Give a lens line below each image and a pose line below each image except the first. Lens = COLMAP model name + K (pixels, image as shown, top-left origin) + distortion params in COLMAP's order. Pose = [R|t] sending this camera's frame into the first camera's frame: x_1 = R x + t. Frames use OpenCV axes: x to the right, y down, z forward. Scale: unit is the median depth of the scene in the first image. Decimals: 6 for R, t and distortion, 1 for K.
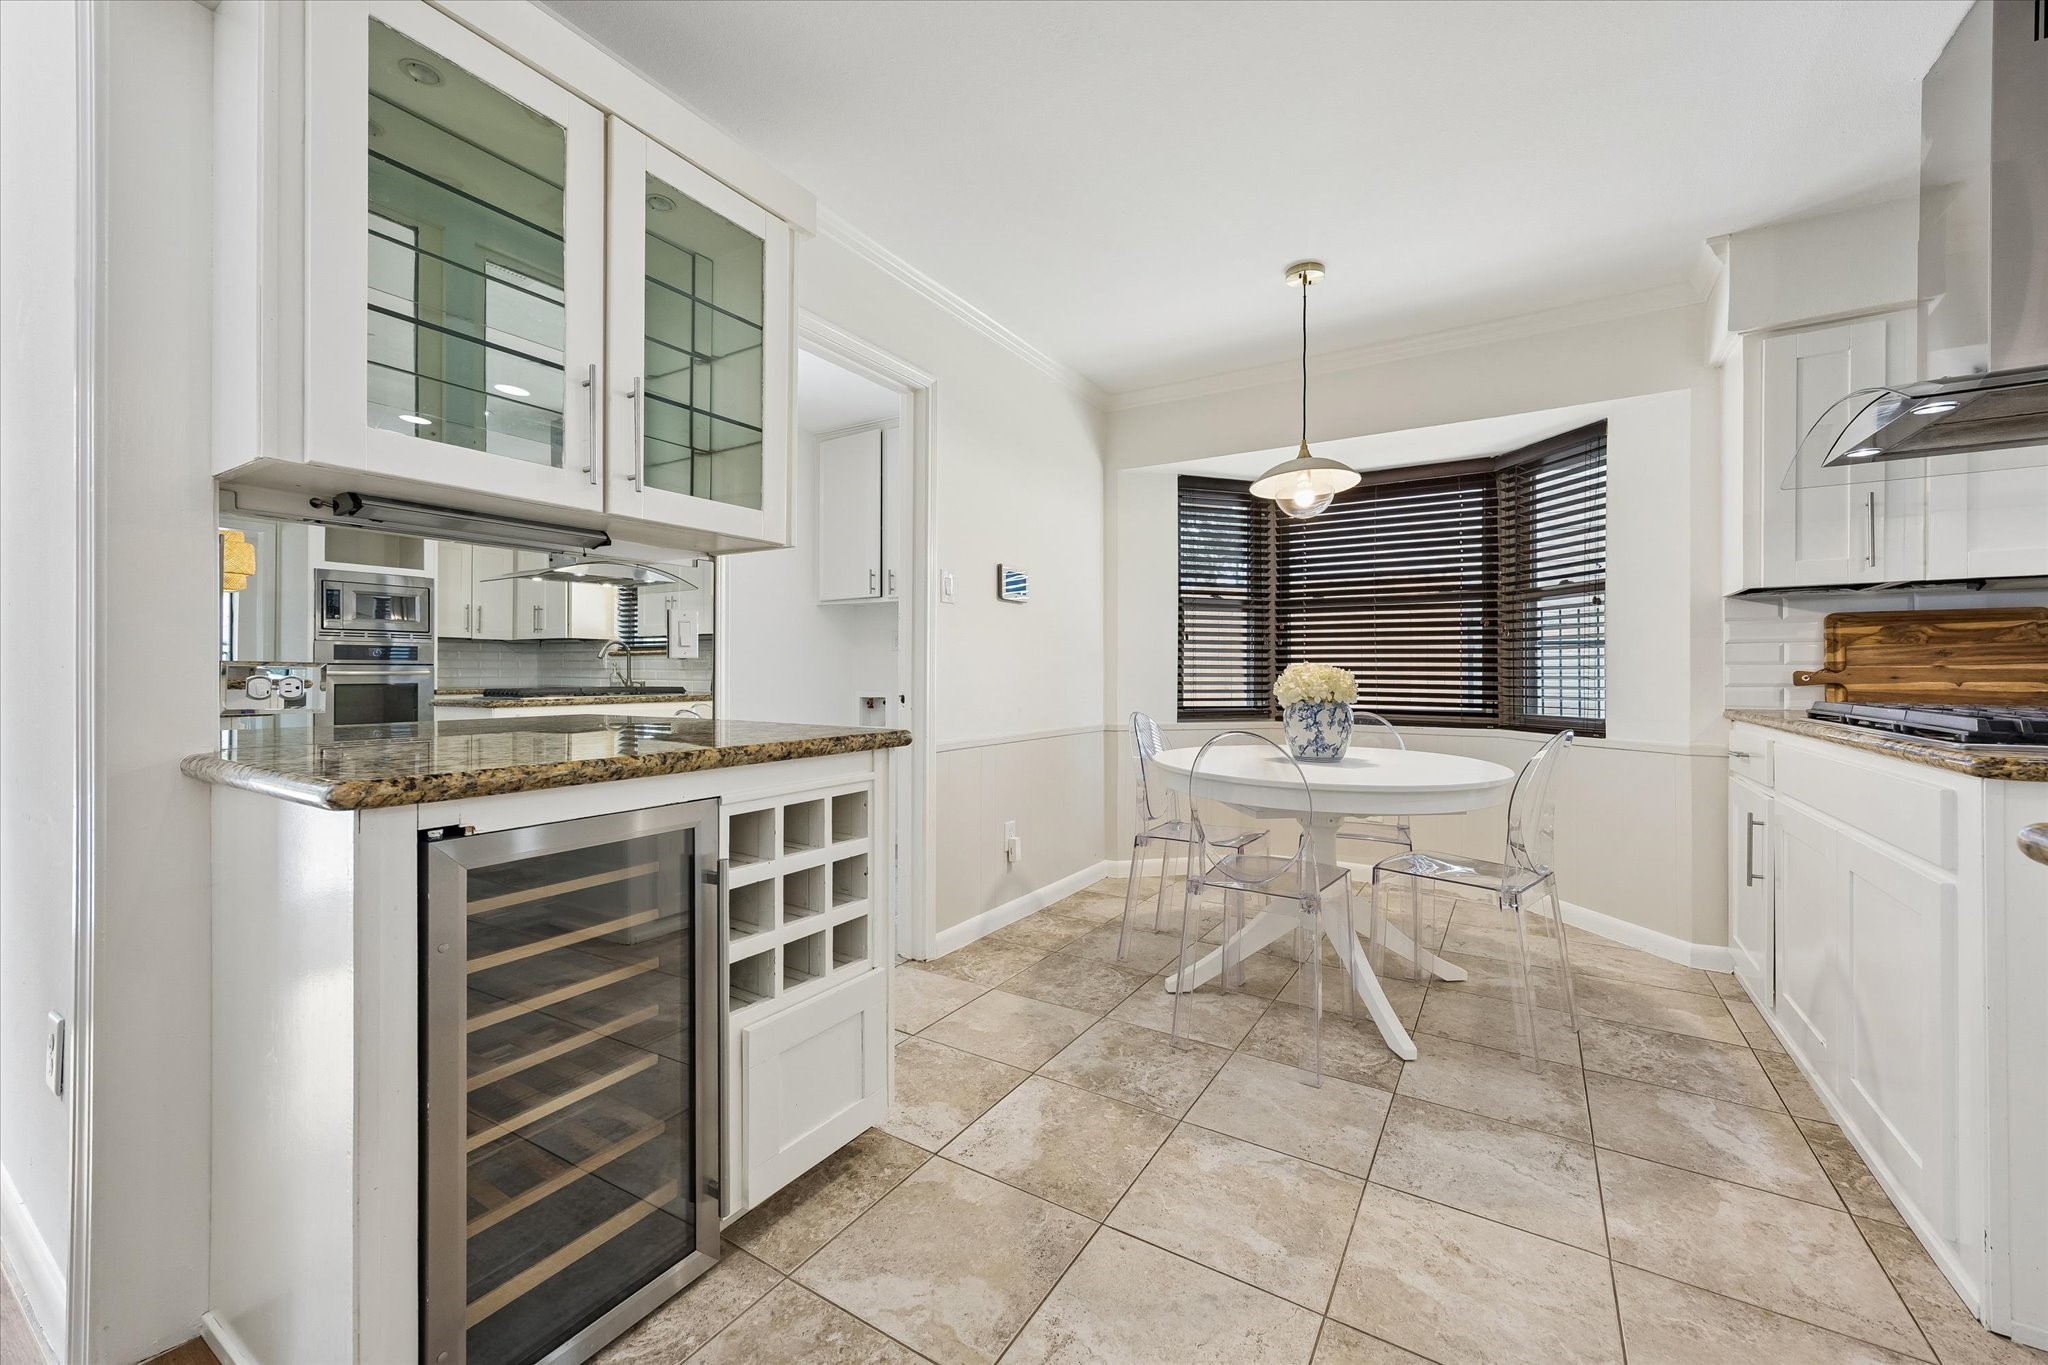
lens RADIAL K [[791.9, 0, 1039.3], [0, 791.9, 673.5], [0, 0, 1]] dist [0.007648, 0.000172]
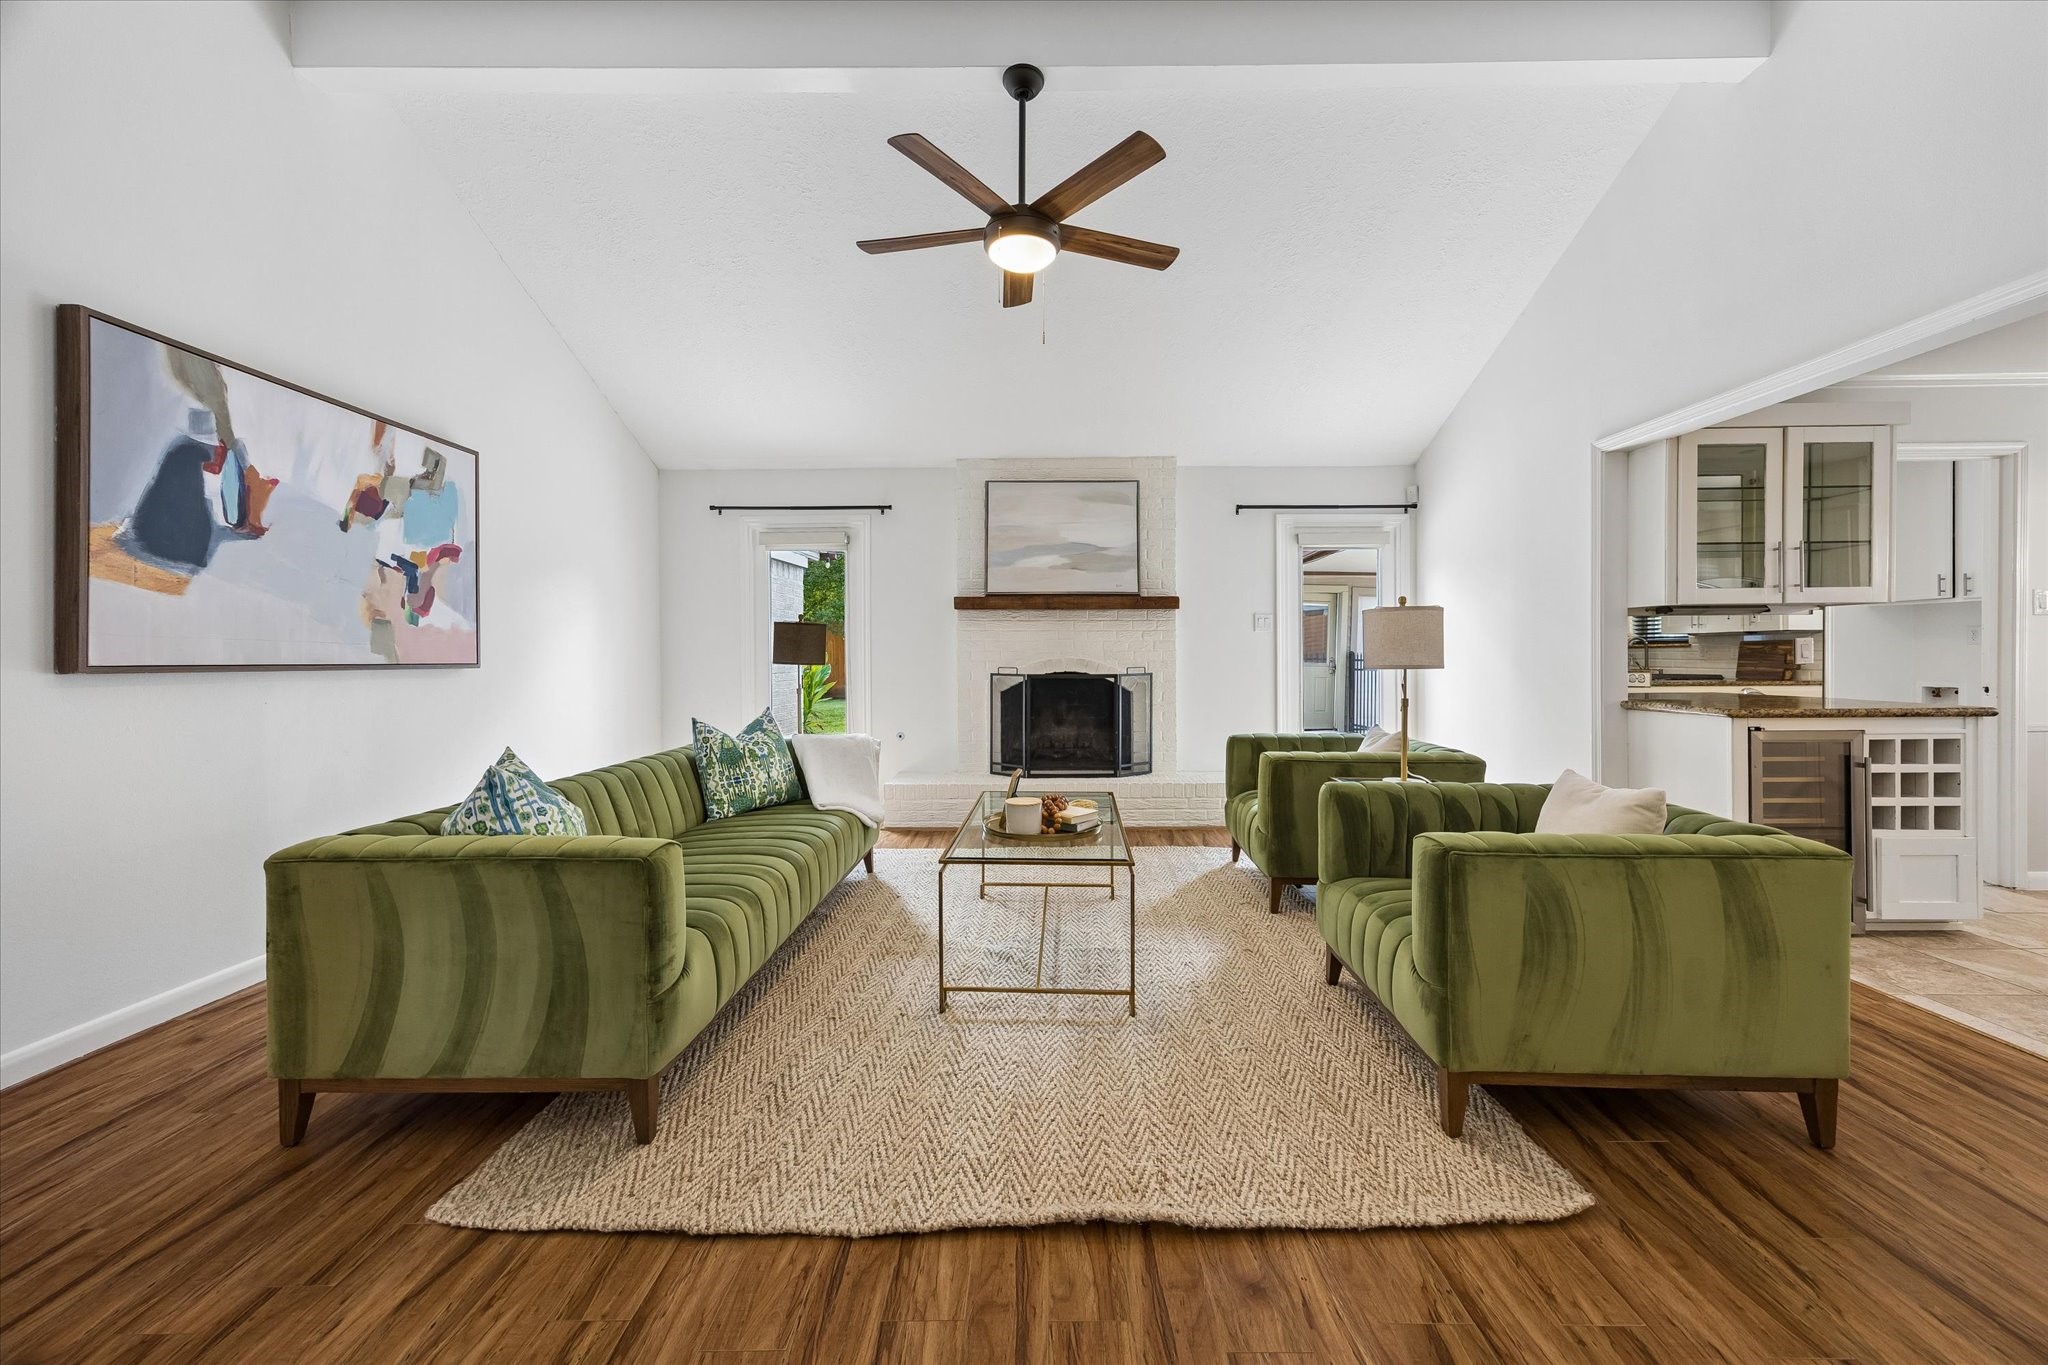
lens RADIAL K [[791.9, 0, 1036.6], [0, 791.9, 656.5], [0, 0, 1]] dist [0.007648, 0.000172]
pose [[0.510595, -0.002832, -0.859817, 0.190462], [0.006726, 0.999977, 0.000700, -0.040258], [0.859795, -0.006141, 0.510602, -1.191194]]
